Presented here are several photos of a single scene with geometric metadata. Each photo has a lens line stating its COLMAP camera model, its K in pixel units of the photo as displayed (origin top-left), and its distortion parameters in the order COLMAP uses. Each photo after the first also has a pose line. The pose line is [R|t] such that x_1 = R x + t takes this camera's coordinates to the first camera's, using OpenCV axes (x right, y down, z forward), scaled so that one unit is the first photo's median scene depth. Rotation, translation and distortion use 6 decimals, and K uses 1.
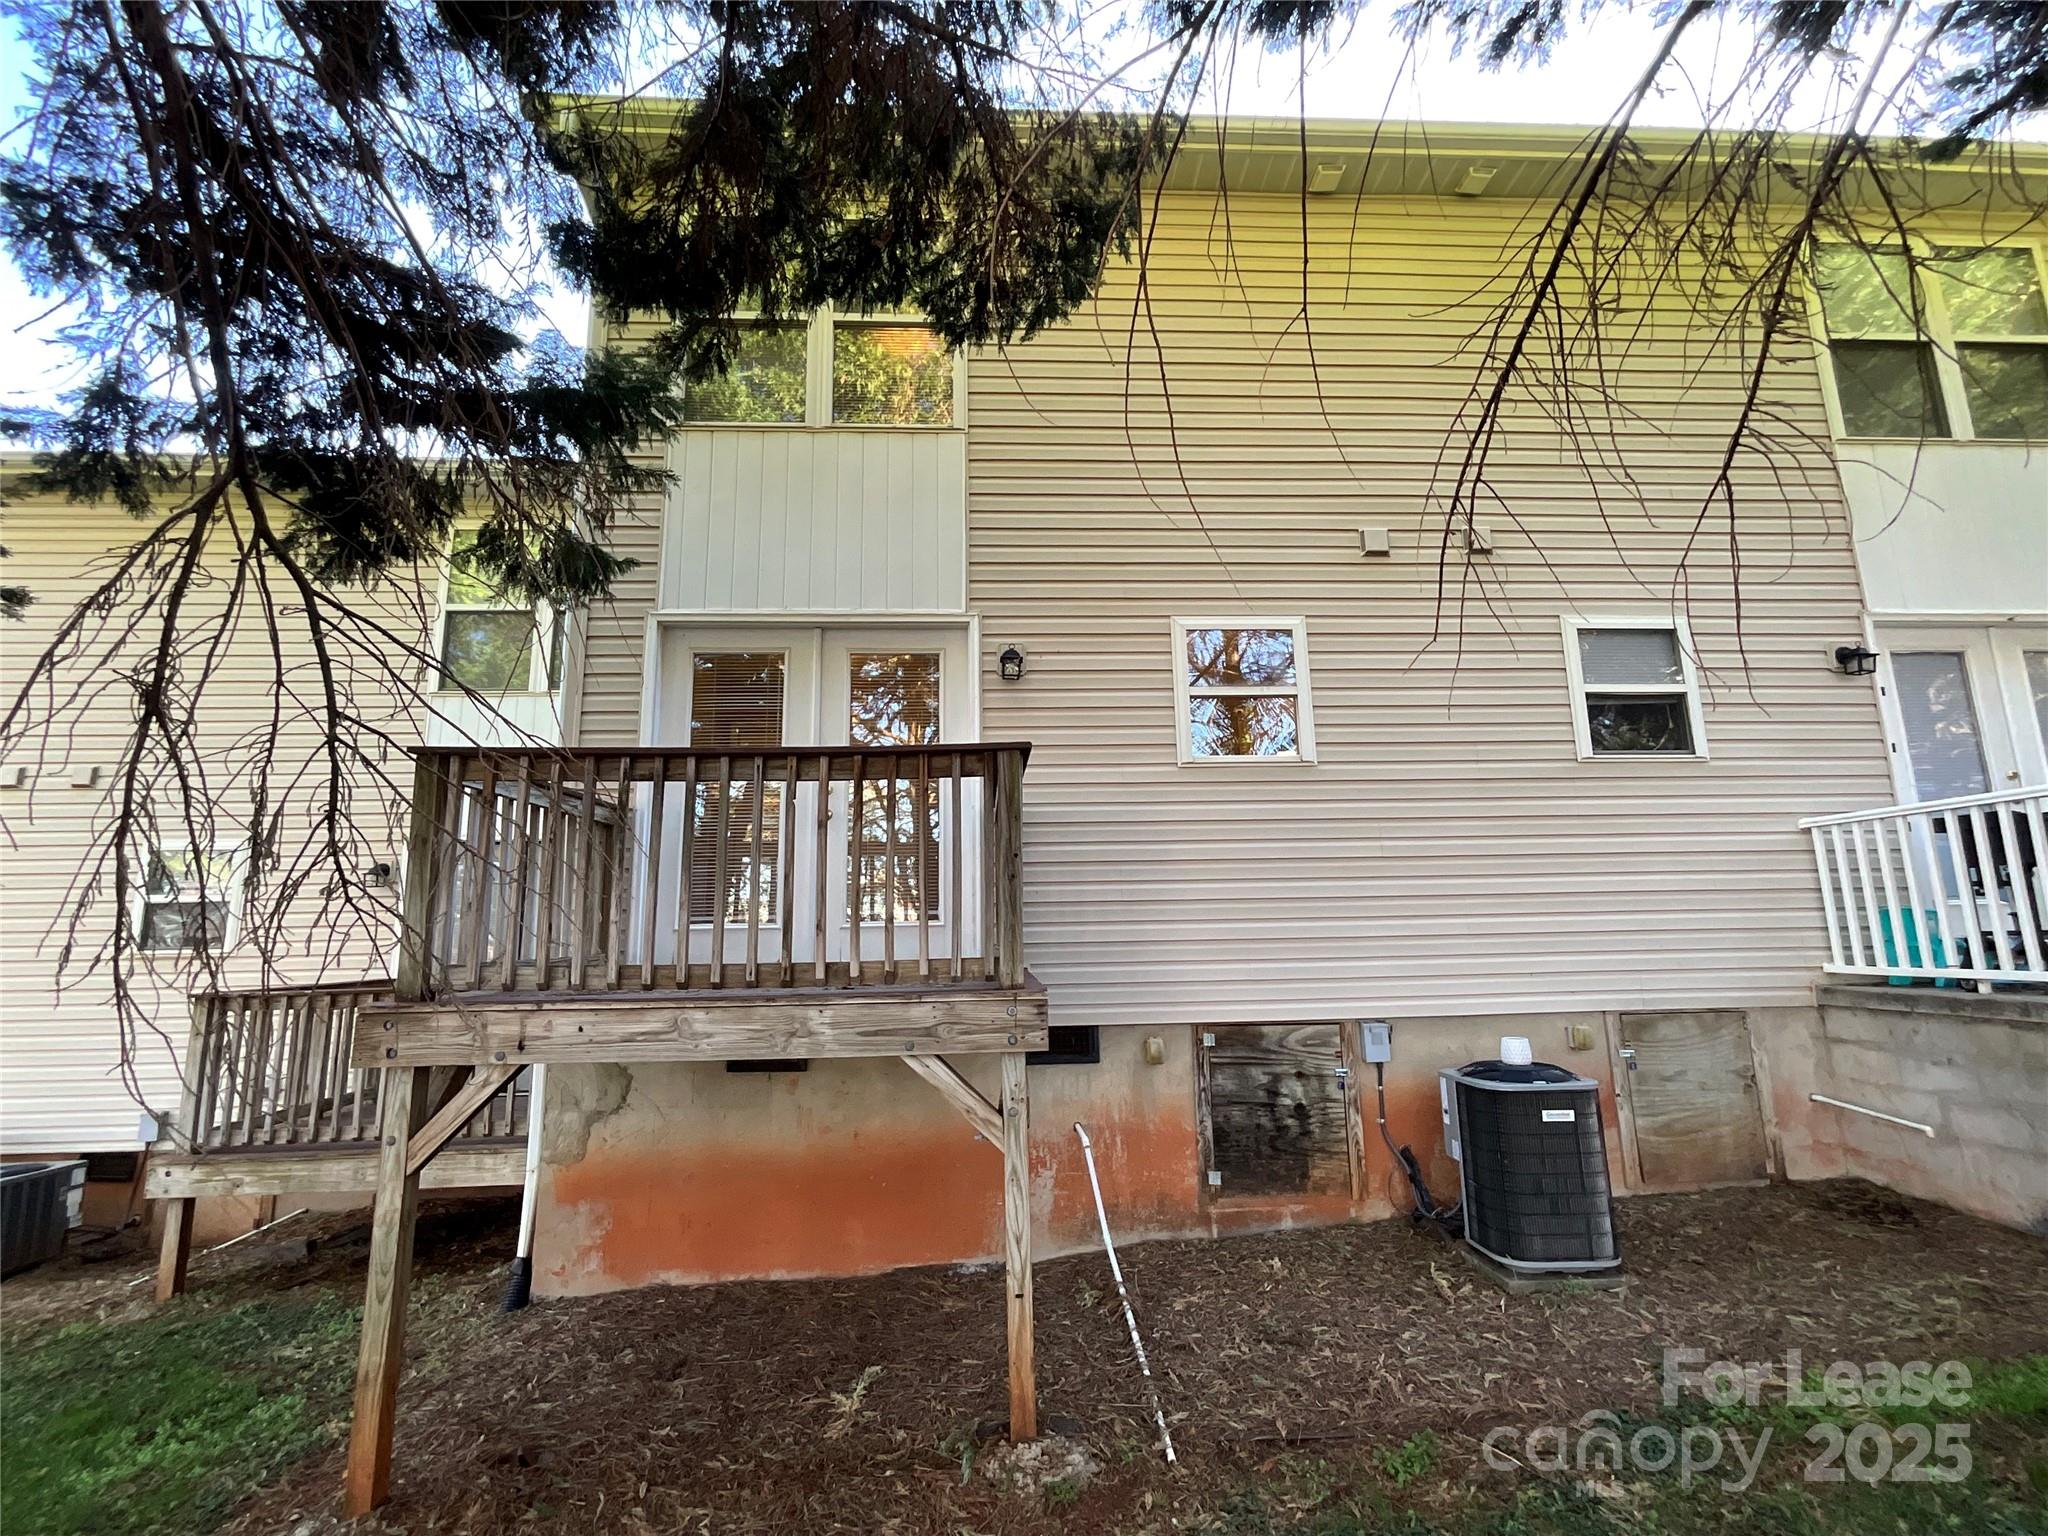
lens RADIAL K [[898.5, 0, 1025.8], [0, 898.5, 777.0], [0, 0, 1]] dist [0.000140, 0.000328]
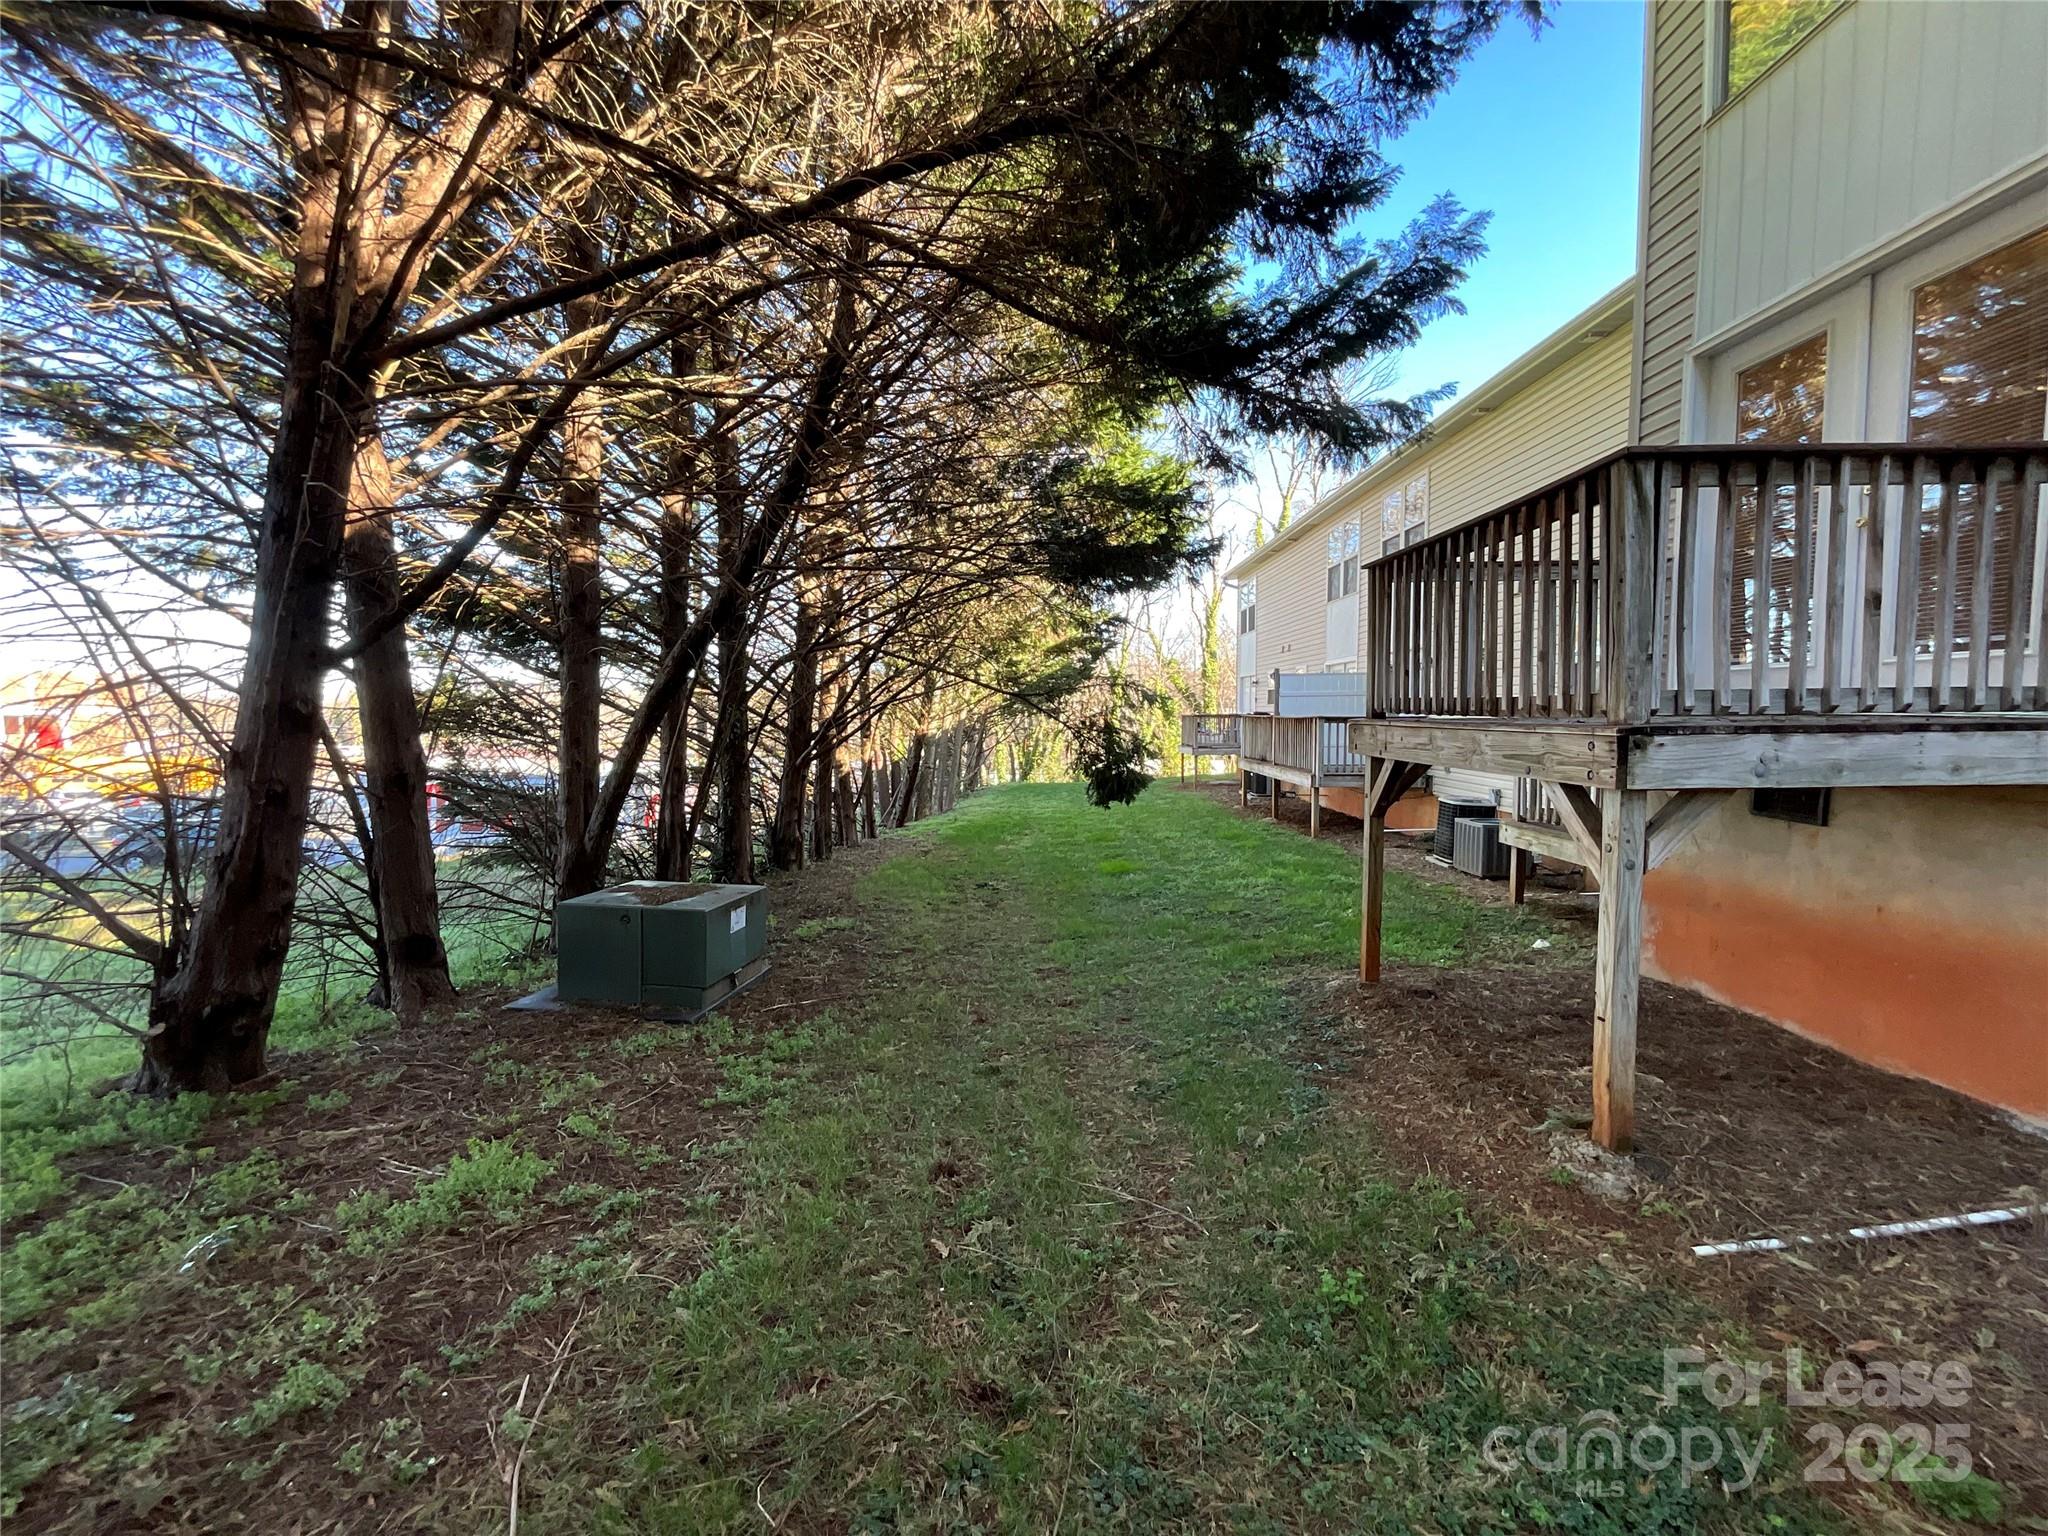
lens RADIAL K [[820.6, 0, 1066.8], [0, 820.6, 767.7], [0, 0, 1]] dist [0.004923, -0.000034]
pose [[-0.007835, 0.088898, -0.996010, 0.575699], [0.172521, 0.981225, 0.086222, 0.076018], [0.984975, -0.171157, -0.023024, 0.308246]]
